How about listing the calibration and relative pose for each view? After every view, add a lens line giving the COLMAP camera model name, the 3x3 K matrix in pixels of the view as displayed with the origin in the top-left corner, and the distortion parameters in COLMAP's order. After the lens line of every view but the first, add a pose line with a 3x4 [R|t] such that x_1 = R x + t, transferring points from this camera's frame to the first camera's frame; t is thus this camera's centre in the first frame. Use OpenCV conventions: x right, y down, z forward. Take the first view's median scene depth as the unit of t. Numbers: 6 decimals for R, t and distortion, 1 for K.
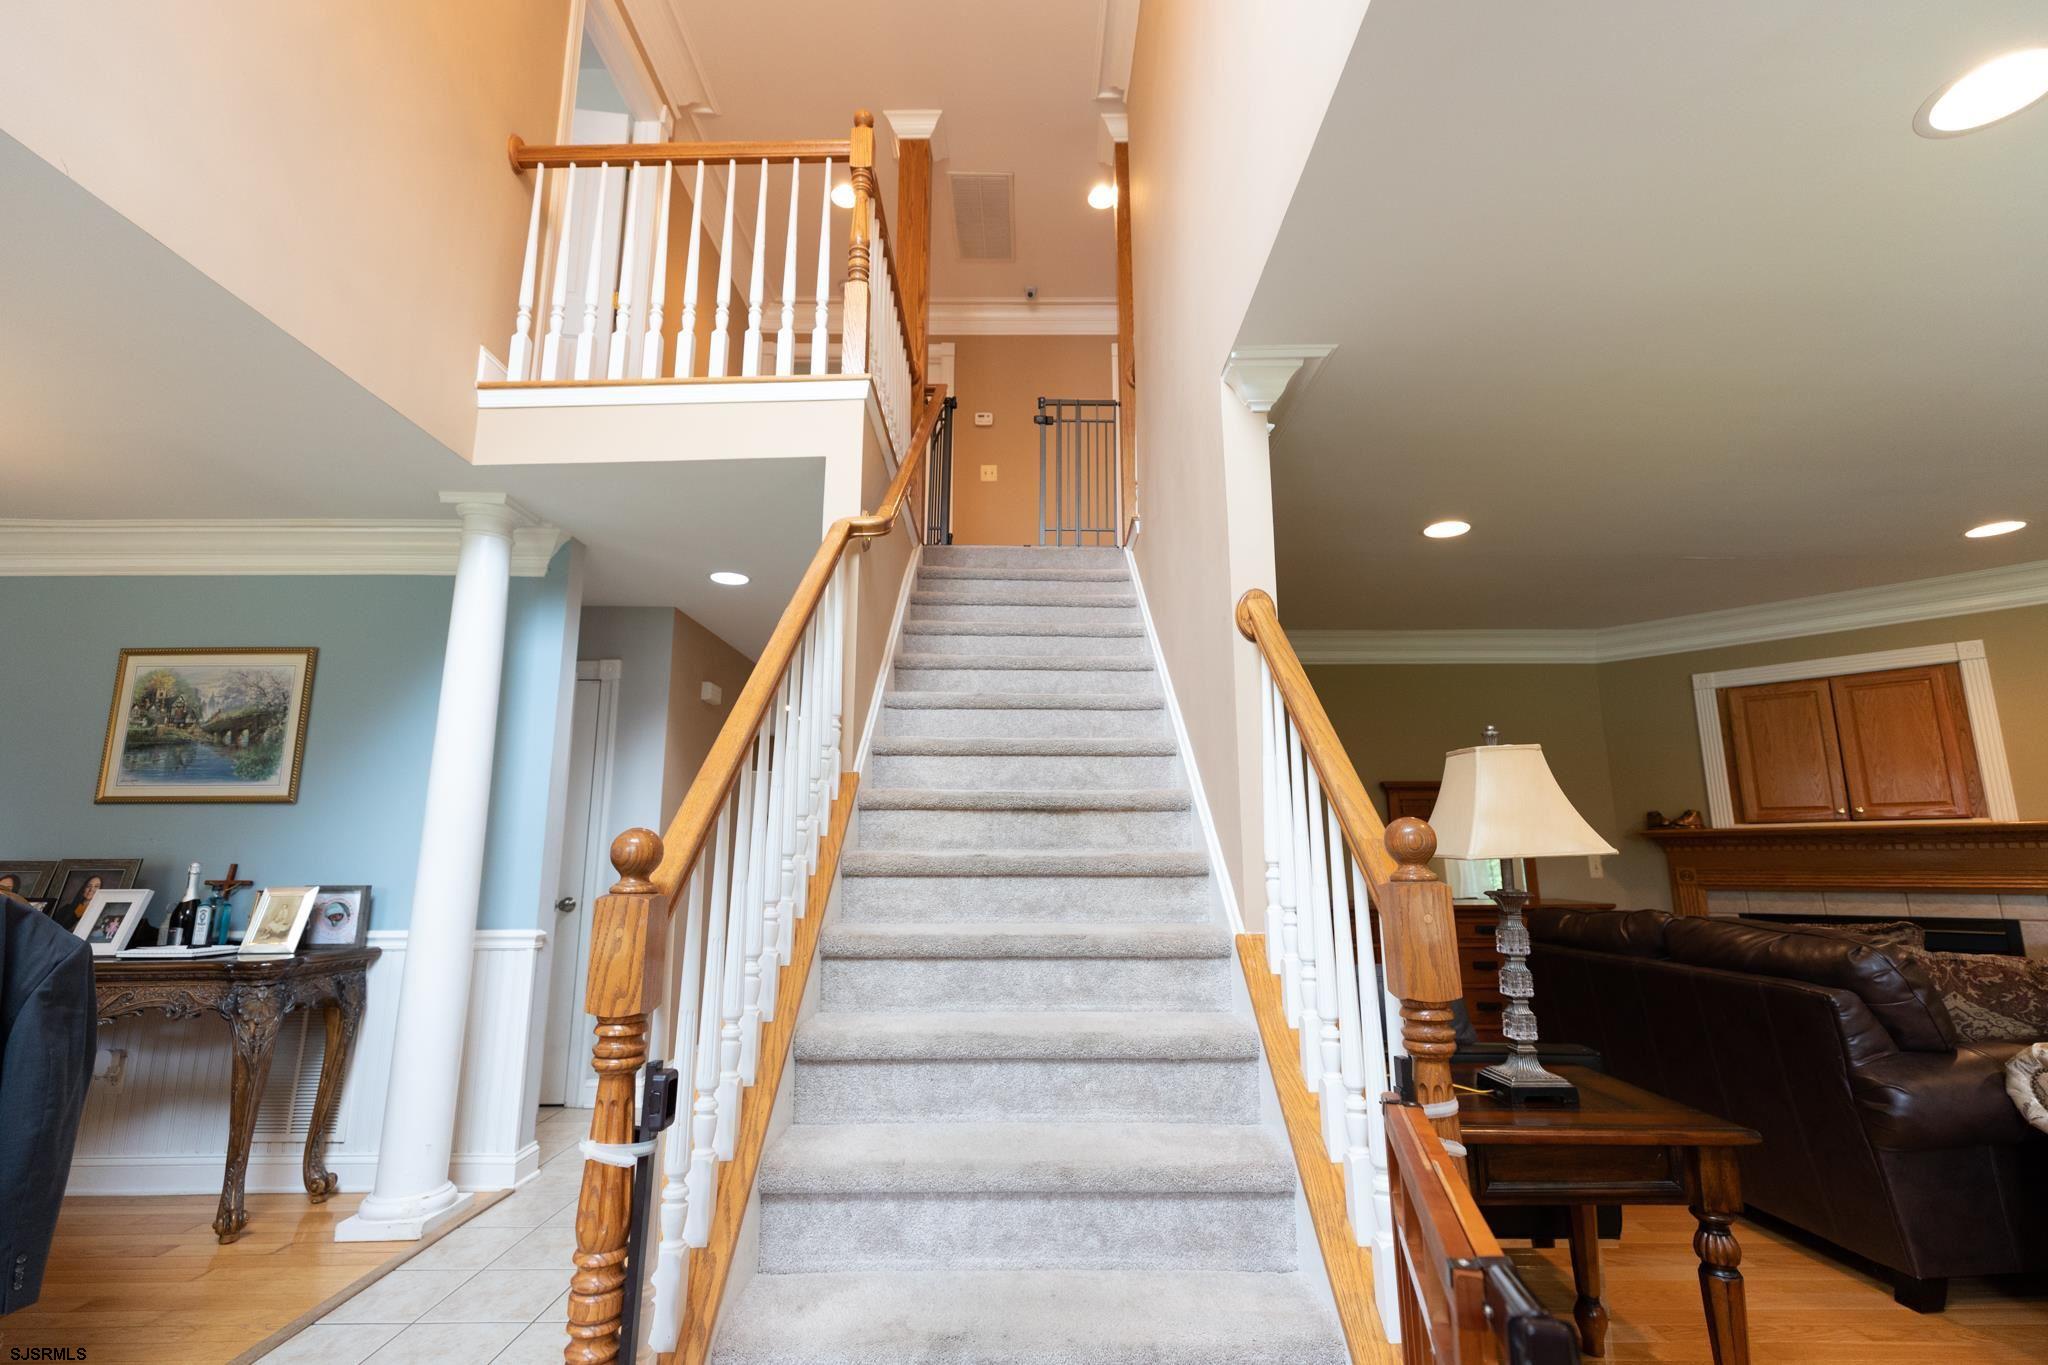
lens RADIAL K [[908.9, 0, 1028.8], [0, 908.9, 685.6], [0, 0, 1]] dist [0.003853, -0.000112]
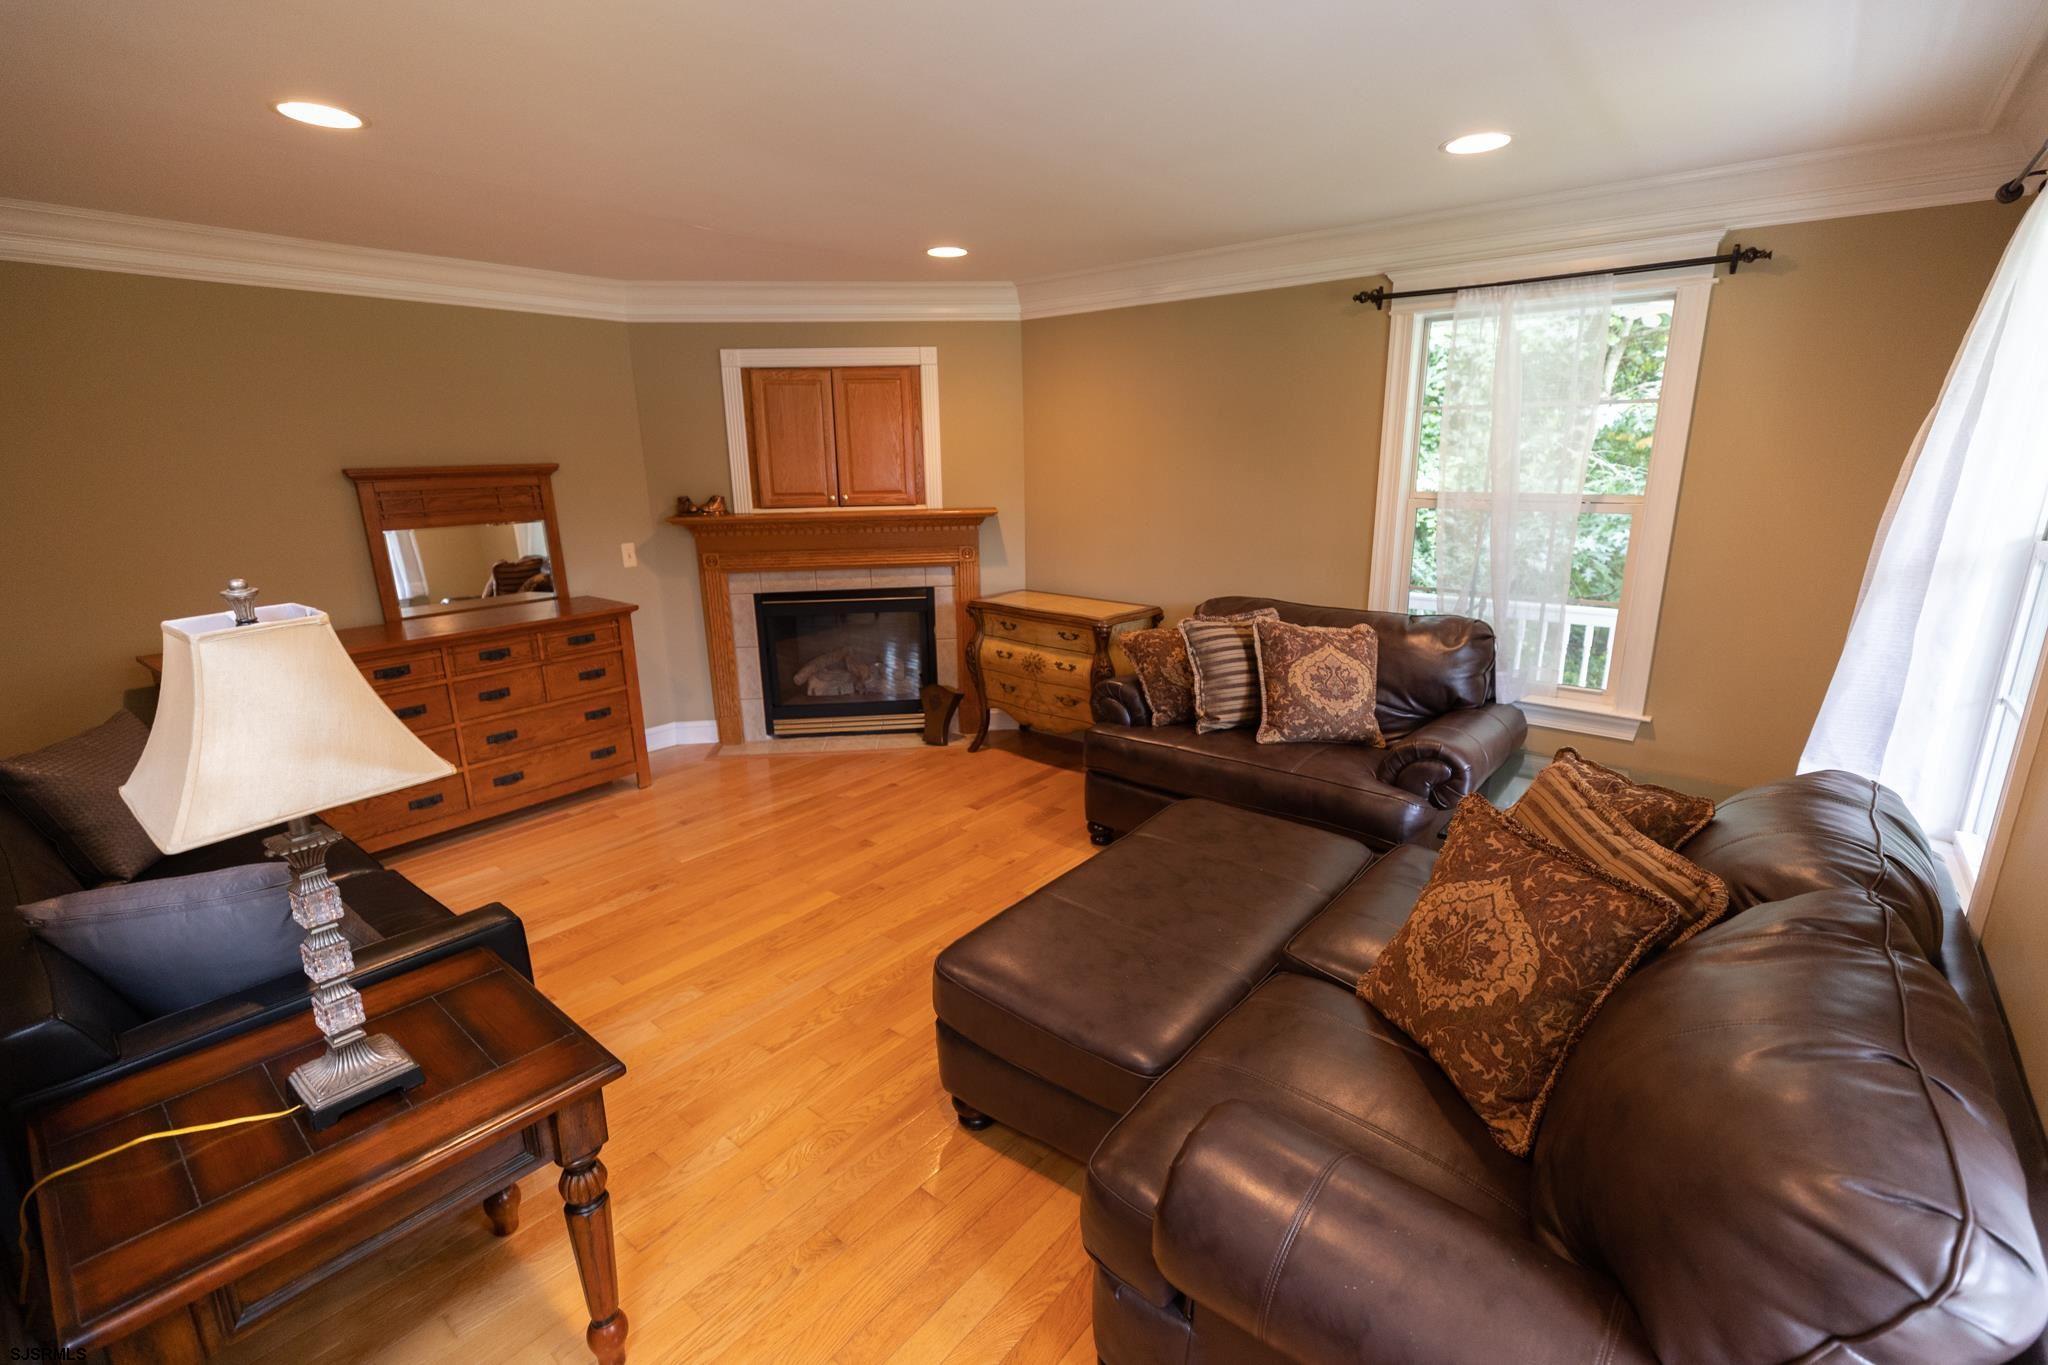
lens RADIAL K [[908.9, 0, 1028.8], [0, 908.9, 685.6], [0, 0, 1]] dist [0.003853, -0.000112]
pose [[0.639605, -0.199798, 0.742284, 0.257014], [-0.132447, 0.922546, 0.362445, -0.111532], [-0.757207, -0.330135, 0.563603, 0.182179]]
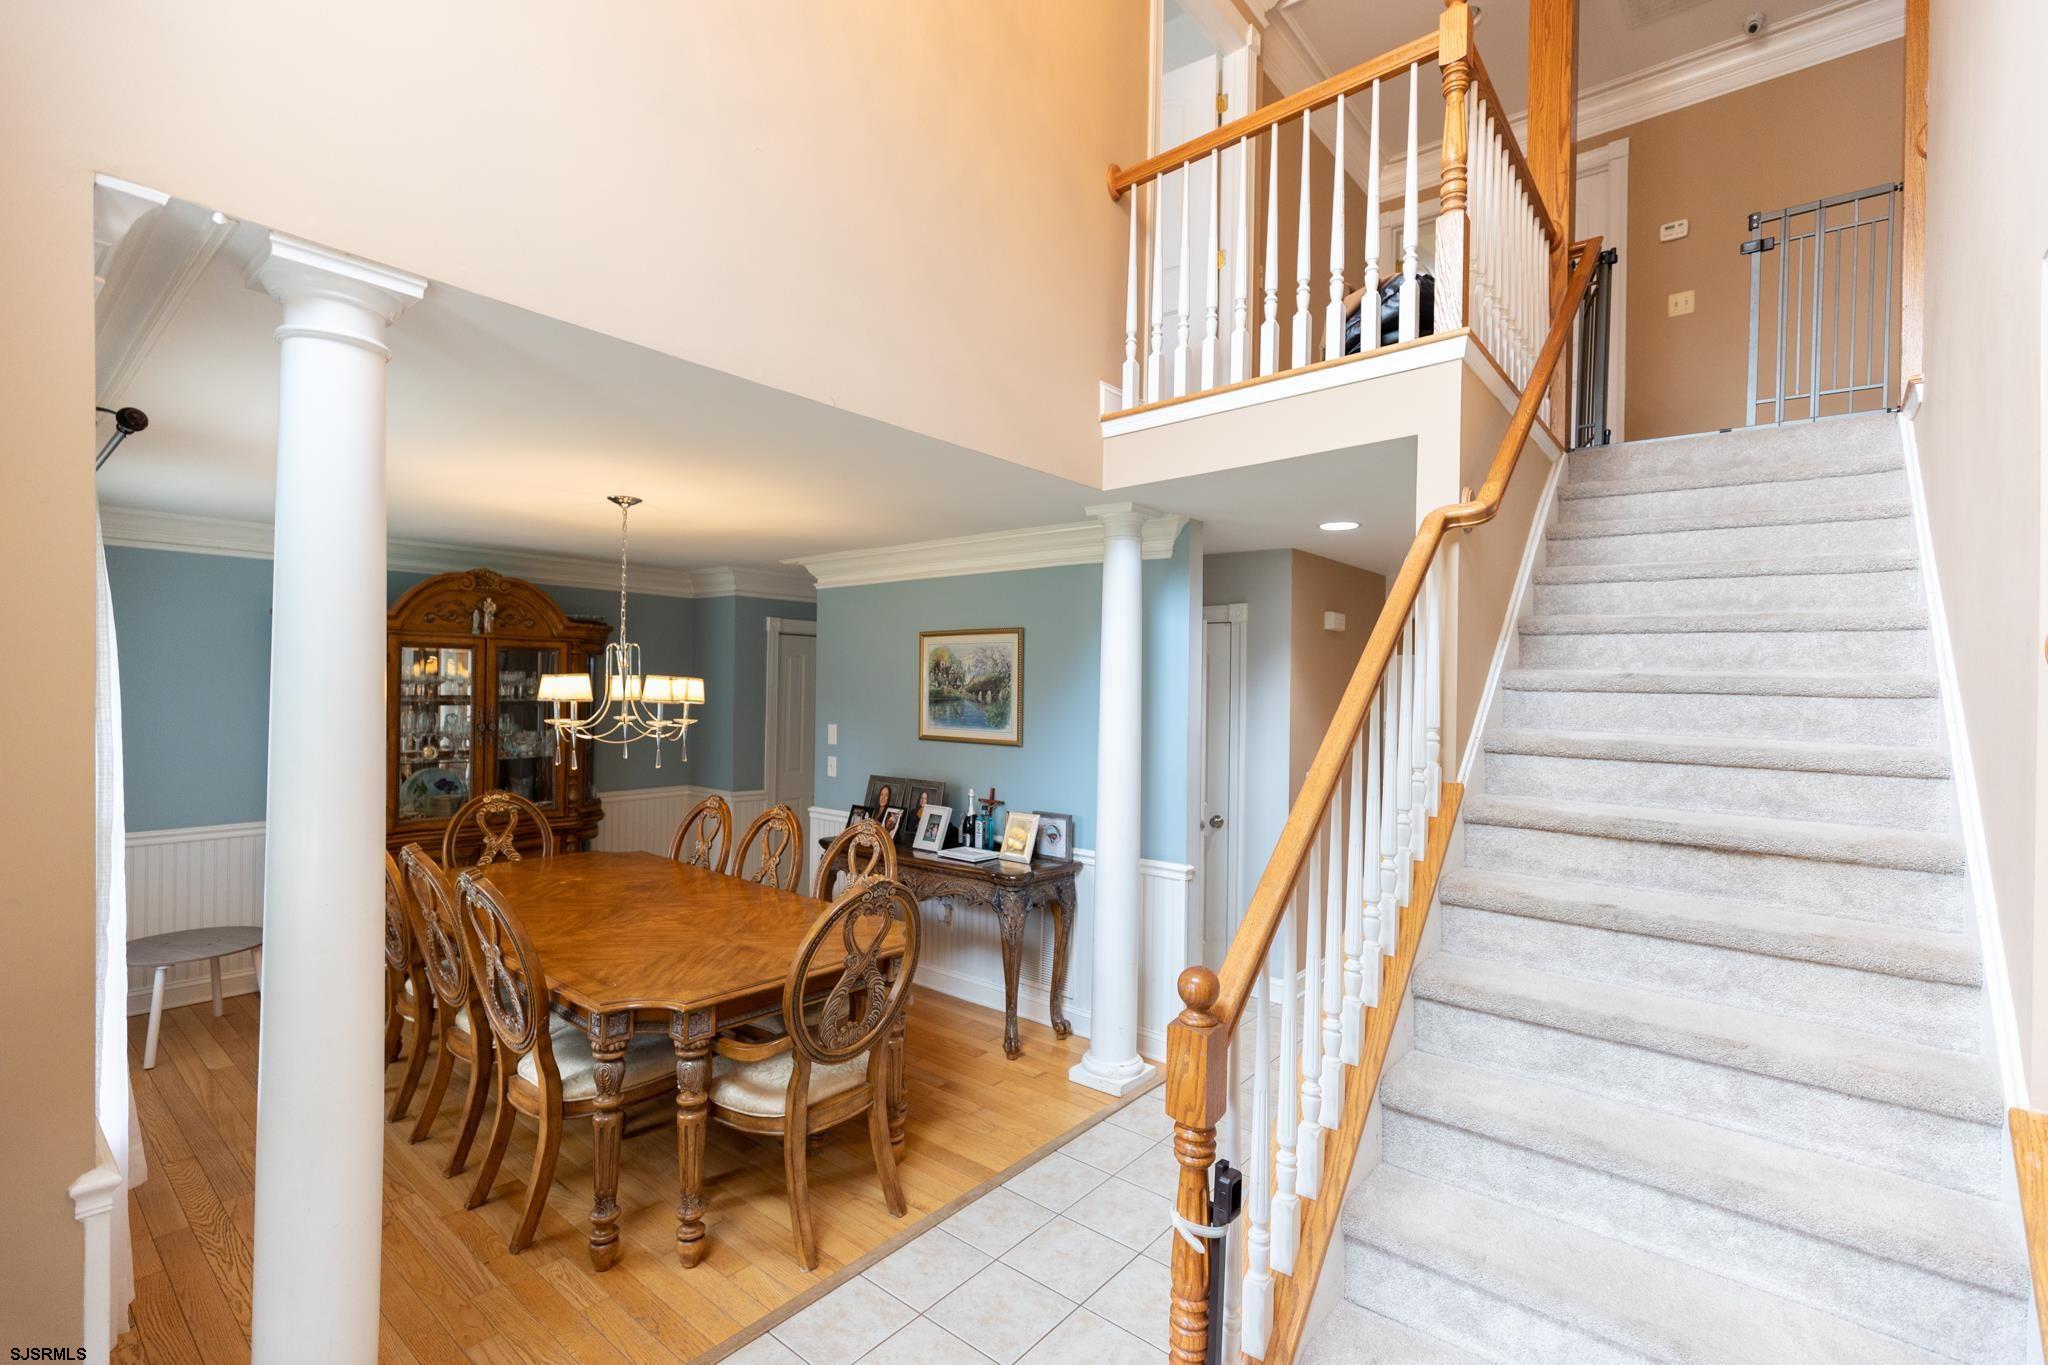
lens RADIAL K [[908.9, 0, 1028.8], [0, 908.9, 685.6], [0, 0, 1]] dist [0.003853, -0.000112]
pose [[0.768042, 0.012739, -0.640273, 0.059724], [0.100451, 0.985029, 0.140095, -0.155144], [0.632472, -0.171915, 0.755264, 0.015338]]
